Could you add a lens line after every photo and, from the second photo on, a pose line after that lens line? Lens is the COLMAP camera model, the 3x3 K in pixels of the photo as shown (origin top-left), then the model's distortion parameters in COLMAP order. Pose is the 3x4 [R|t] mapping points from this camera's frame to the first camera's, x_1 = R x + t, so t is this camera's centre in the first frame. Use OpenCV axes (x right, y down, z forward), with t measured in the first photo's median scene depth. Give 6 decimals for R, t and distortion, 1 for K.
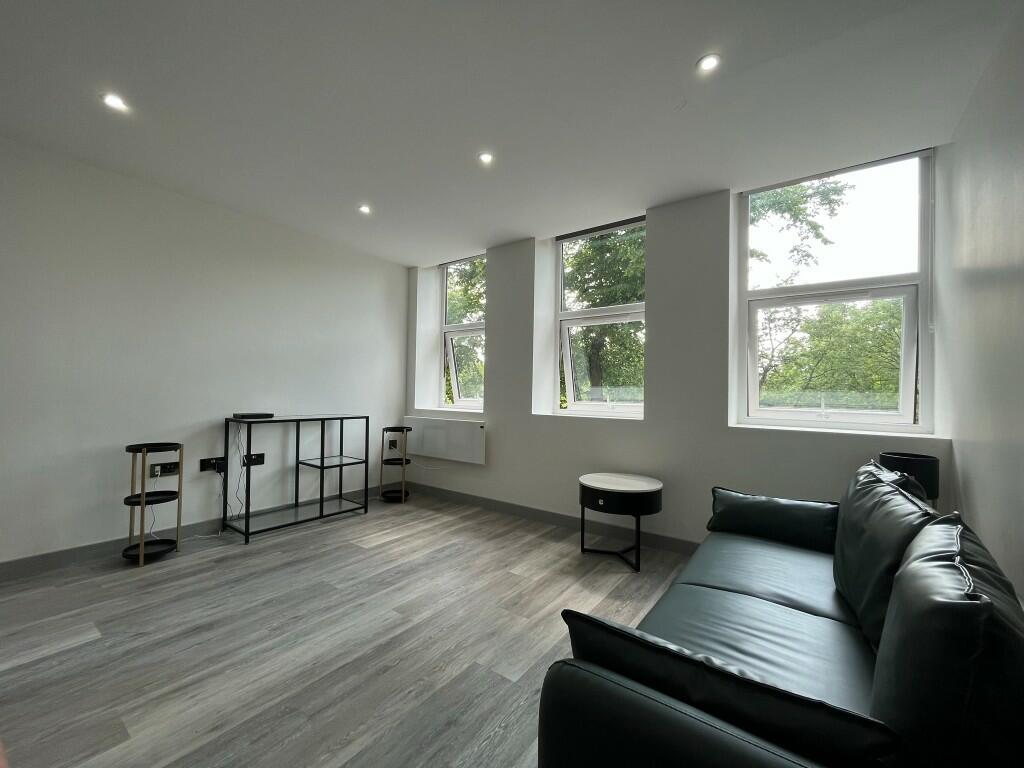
lens RADIAL K [[413.5, 0, 512.0], [0, 413.5, 384.0], [0, 0, 1]] dist [0.009267, -0.000010]
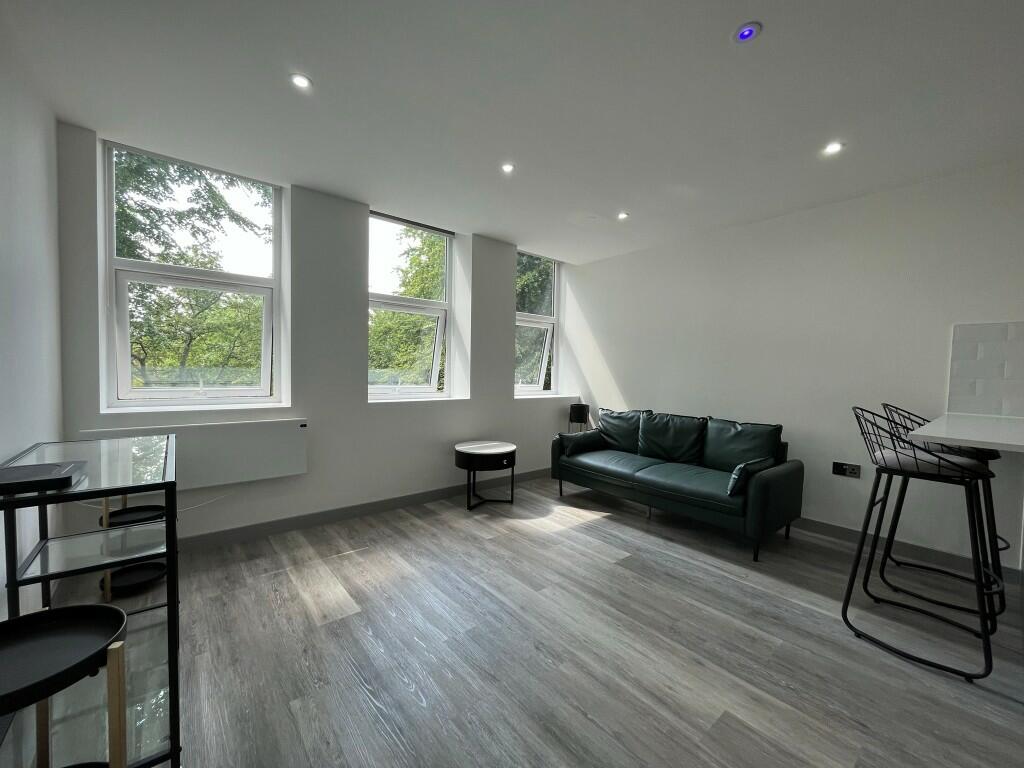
lens RADIAL K [[413.5, 0, 512.0], [0, 413.5, 384.0], [0, 0, 1]] dist [0.009267, -0.000010]
pose [[0.227600, -0.036338, 0.973076, -1.044164], [-0.040257, 0.998098, 0.046688, -0.027038], [-0.972922, -0.049799, 0.225704, 0.673015]]
